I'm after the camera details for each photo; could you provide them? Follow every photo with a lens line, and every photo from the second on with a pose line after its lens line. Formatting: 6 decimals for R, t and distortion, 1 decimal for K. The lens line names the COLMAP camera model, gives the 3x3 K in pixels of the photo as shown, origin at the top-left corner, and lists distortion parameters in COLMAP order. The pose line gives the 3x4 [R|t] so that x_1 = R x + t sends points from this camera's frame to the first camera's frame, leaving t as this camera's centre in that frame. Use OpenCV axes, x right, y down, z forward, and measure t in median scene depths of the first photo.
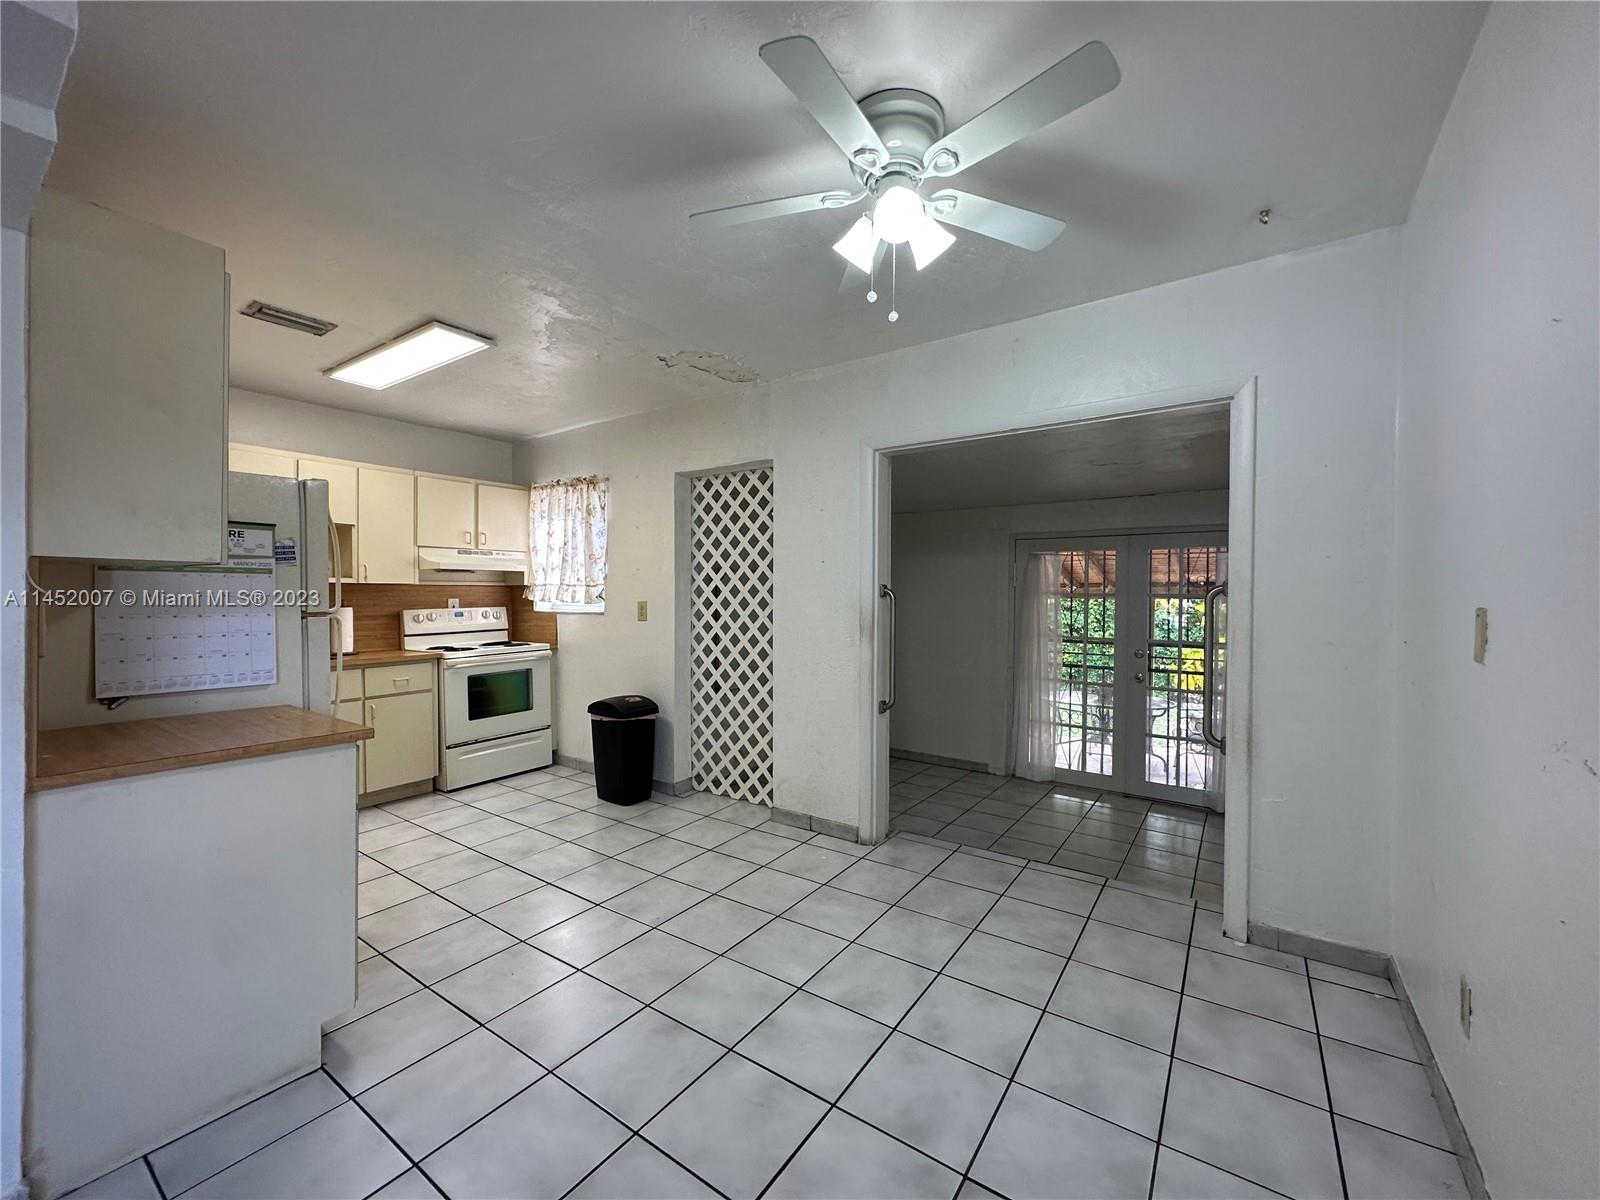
lens RADIAL K [[637.7, 0, 799.0], [0, 637.7, 600.9], [0, 0, 1]] dist [0.000339, 0.000524]
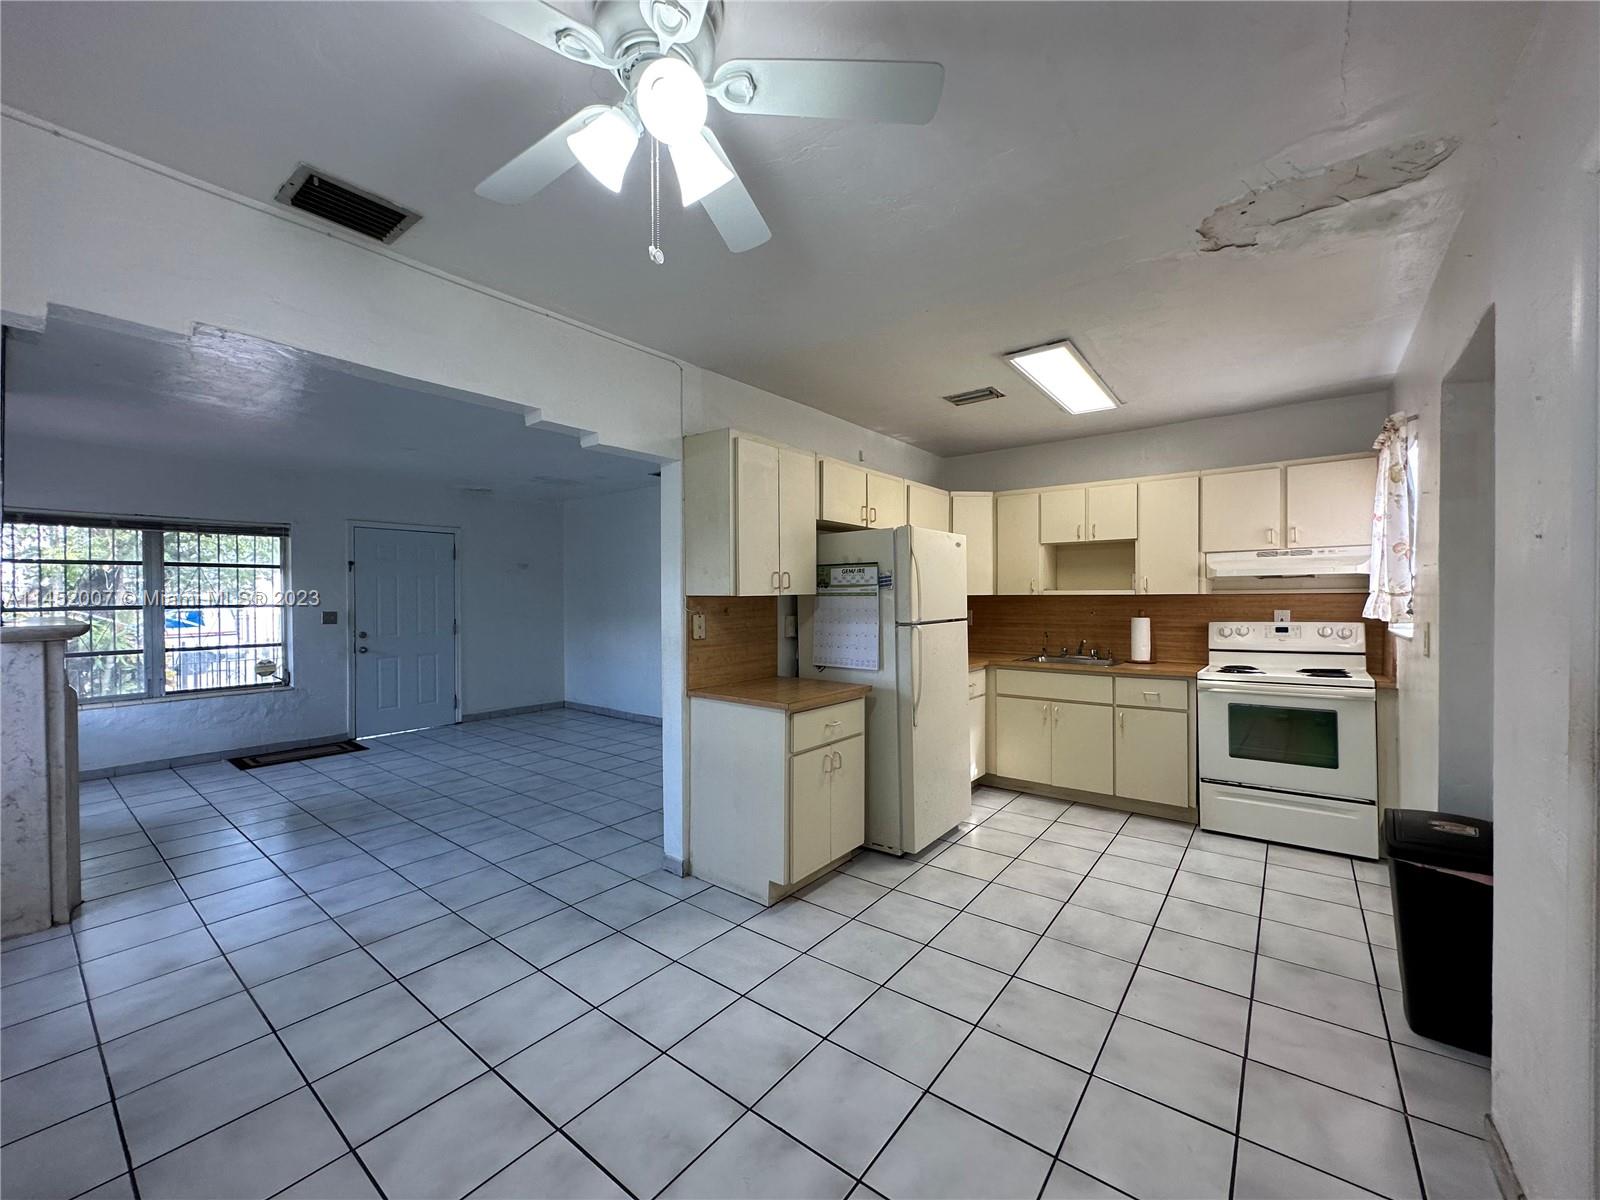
lens RADIAL K [[637.7, 0, 799.0], [0, 637.7, 600.9], [0, 0, 1]] dist [0.000339, 0.000524]
pose [[-0.050659, 0.004034, -0.998708, 0.372596], [-0.003550, 0.999985, 0.004219, -0.020299], [0.998710, 0.003759, -0.050644, 0.507907]]
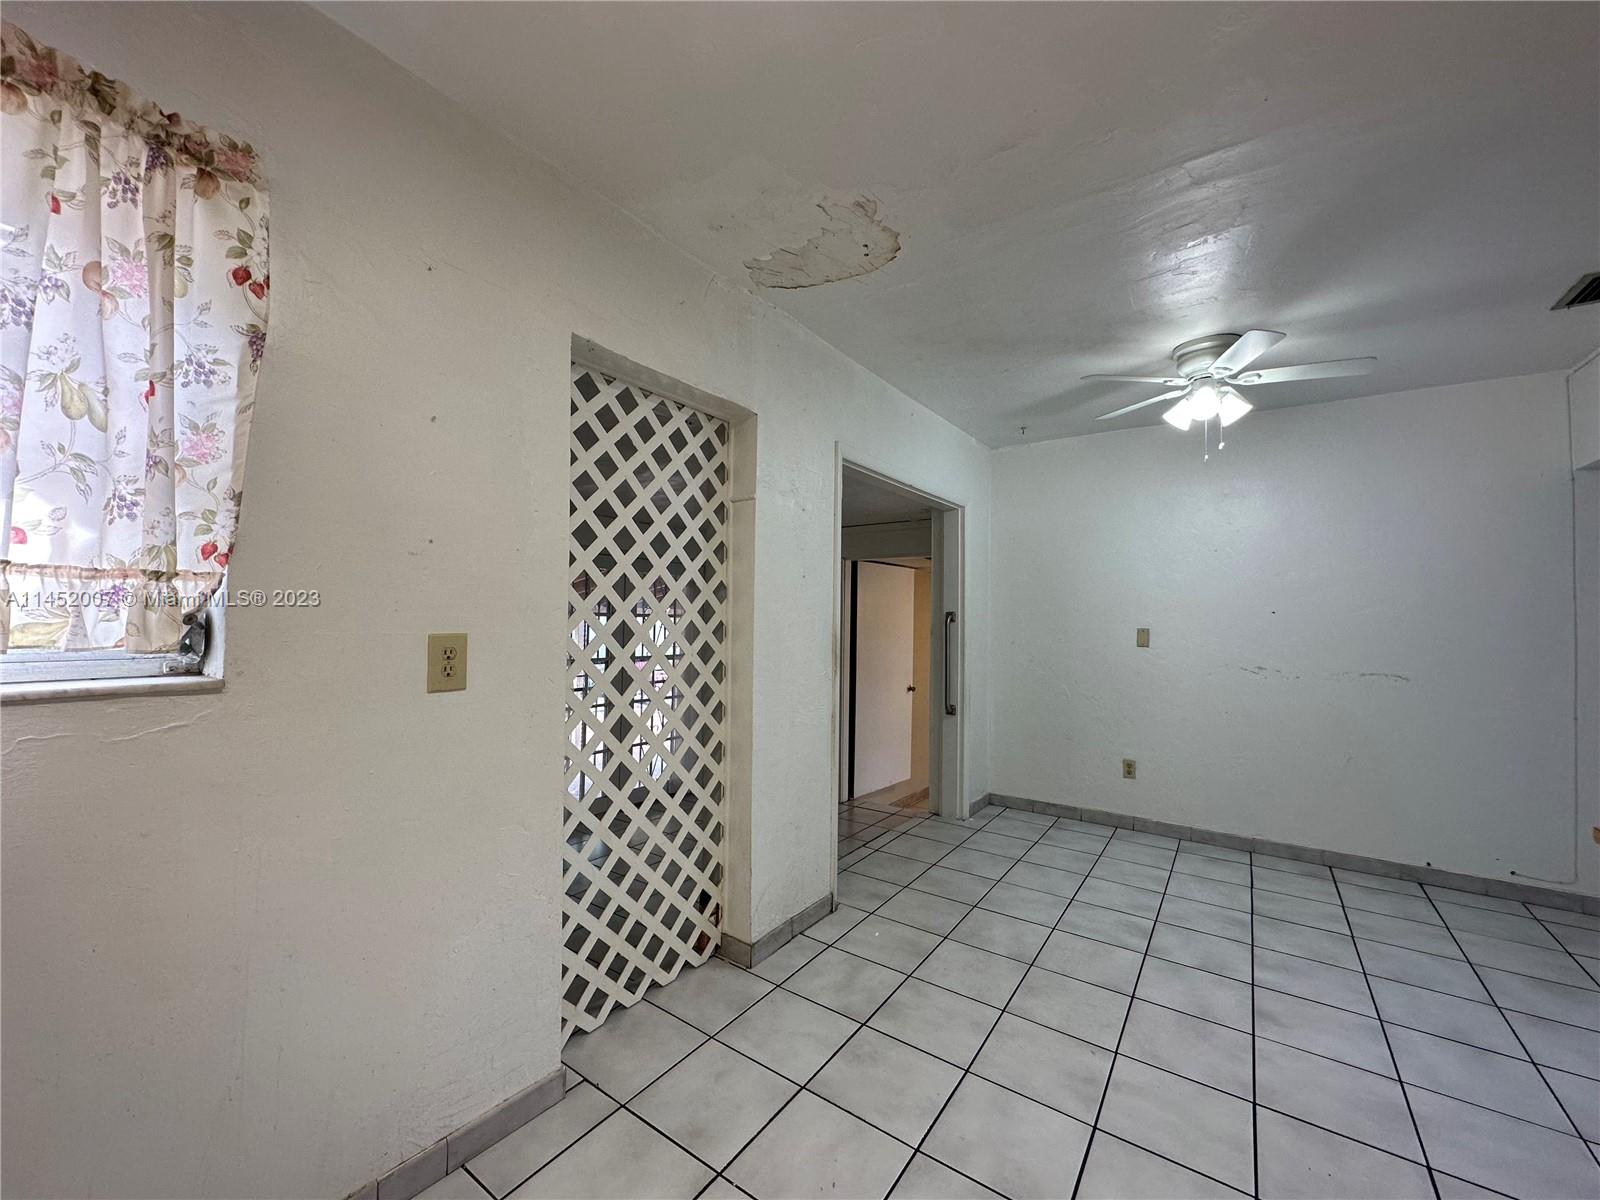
lens RADIAL K [[640.1, 0, 800.0], [0, 640.1, 600.0], [0, 0, 1]] dist [0.000097, 0.000159]
pose [[-0.000569, 0.023399, 0.999726, -0.637609], [-0.006728, 0.999703, -0.023402, -0.012686], [-0.999977, -0.006740, -0.000411, 0.868395]]
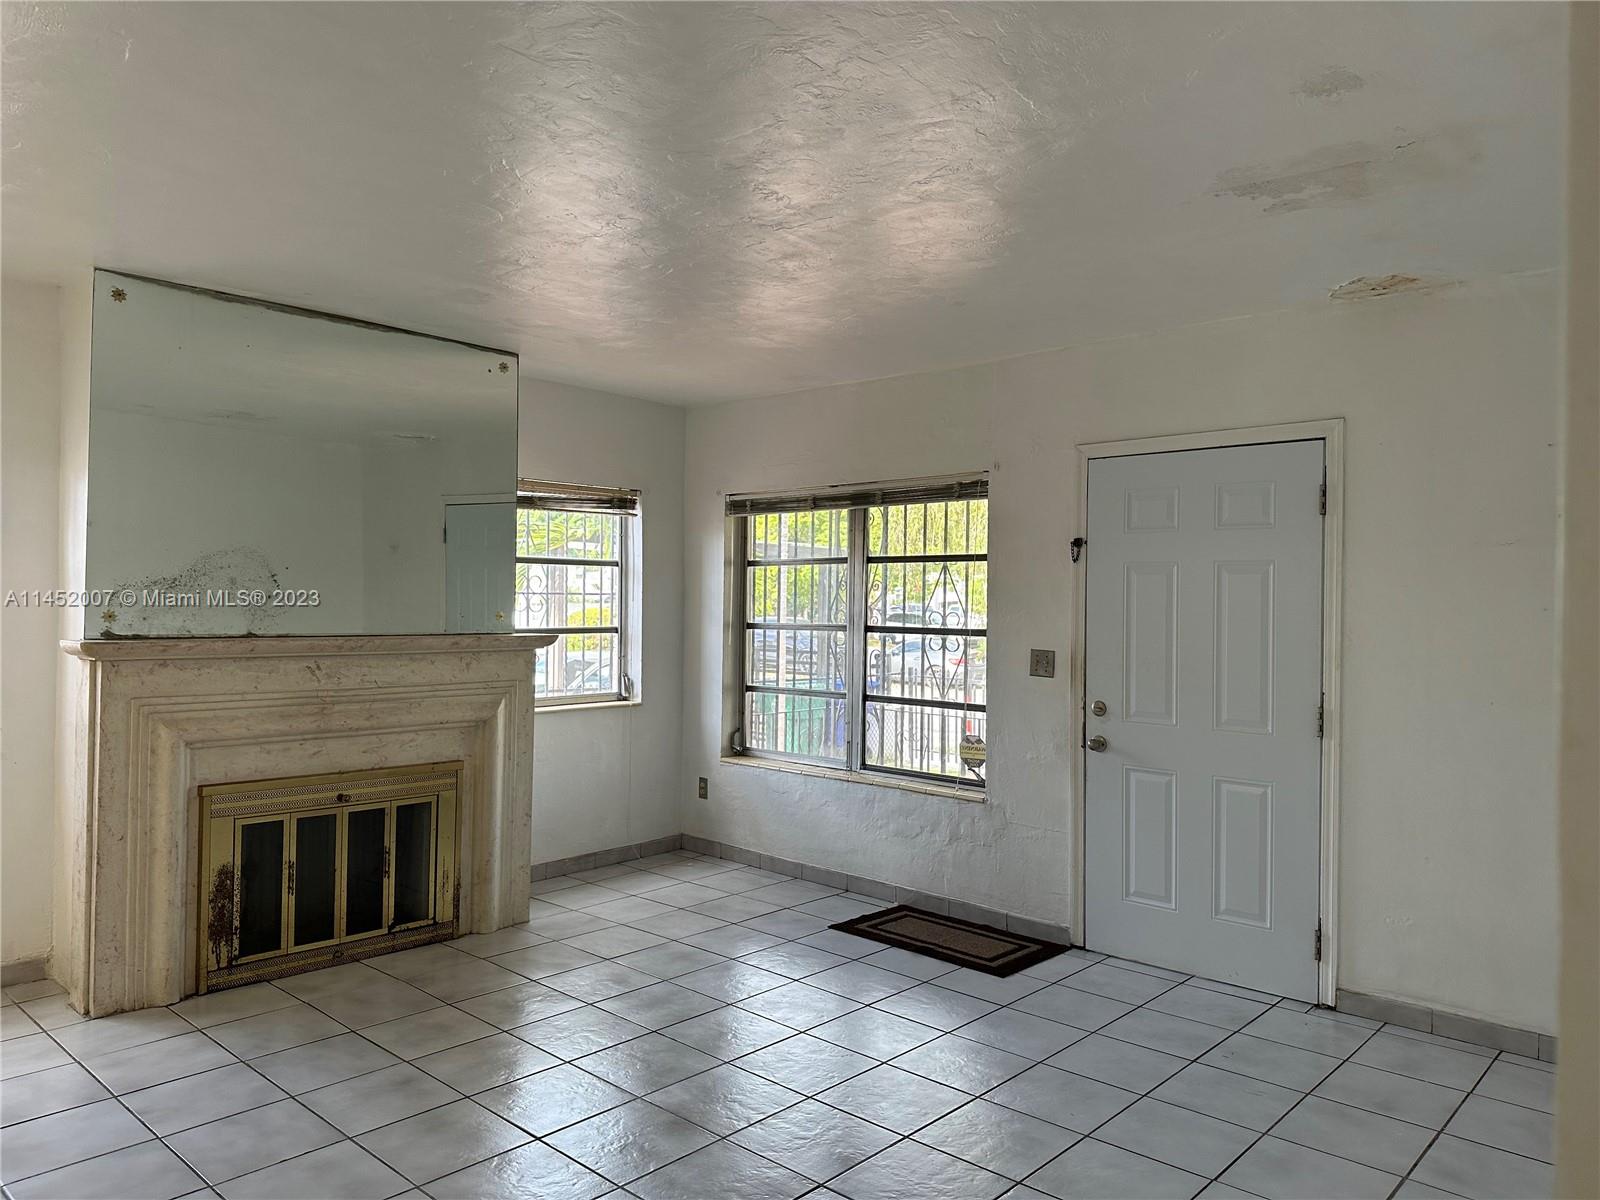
lens RADIAL K [[1123.3, 0, 800.0], [0, 1123.3, 600.0], [0, 0, 1]] dist [0.009231, -0.004770]
pose [[-0.991959, -0.019291, 0.125077, -0.942646], [-0.018709, 0.999808, 0.005823, -0.040525], [-0.125165, 0.003436, -0.992130, 0.562252]]
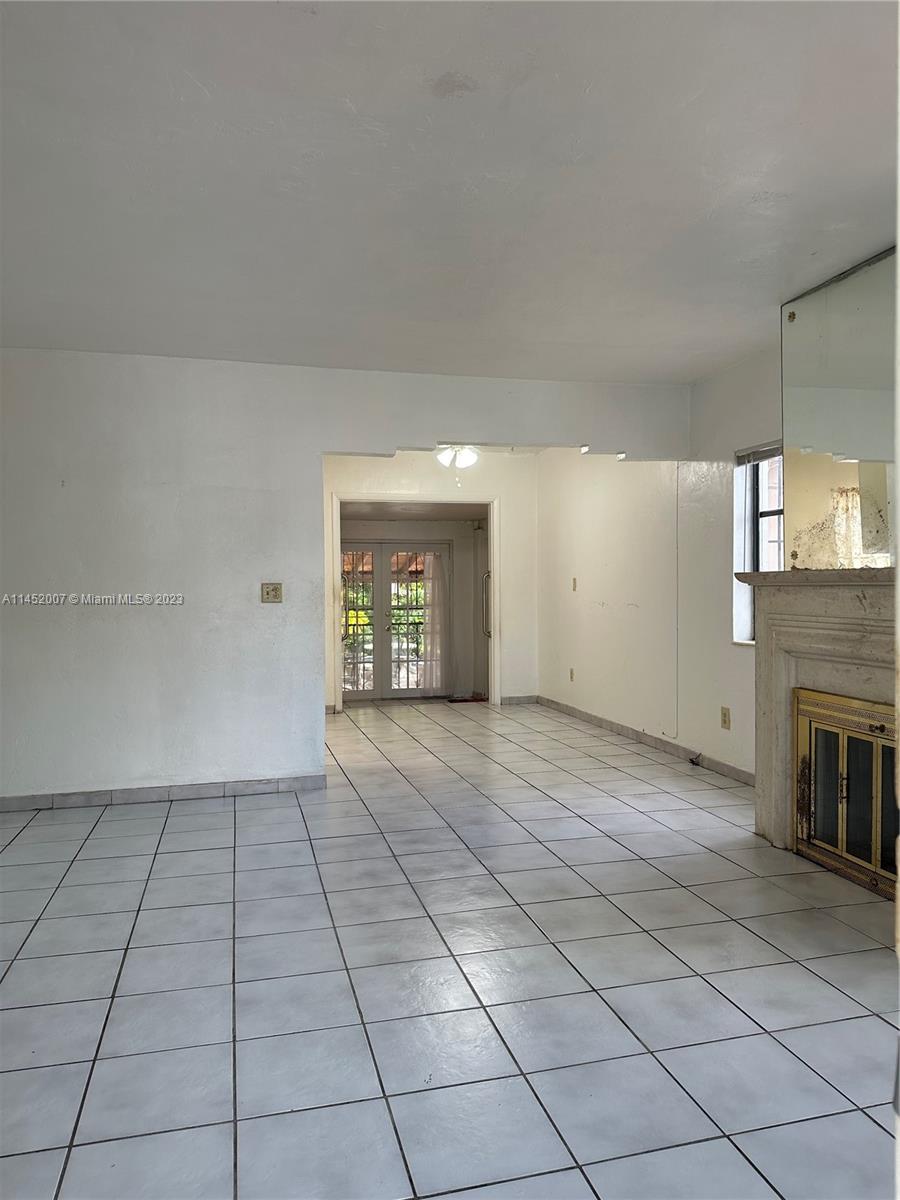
lens RADIAL K [[832.3, 0, 454.7], [0, 832.3, 609.6], [0, 0, 1]] dist [0.157422, -0.280726]
pose [[0.642963, -0.030724, 0.765281, -1.254961], [0.017925, 0.999525, 0.025068, 0.022656], [-0.765687, -0.002400, 0.643208, -0.665757]]
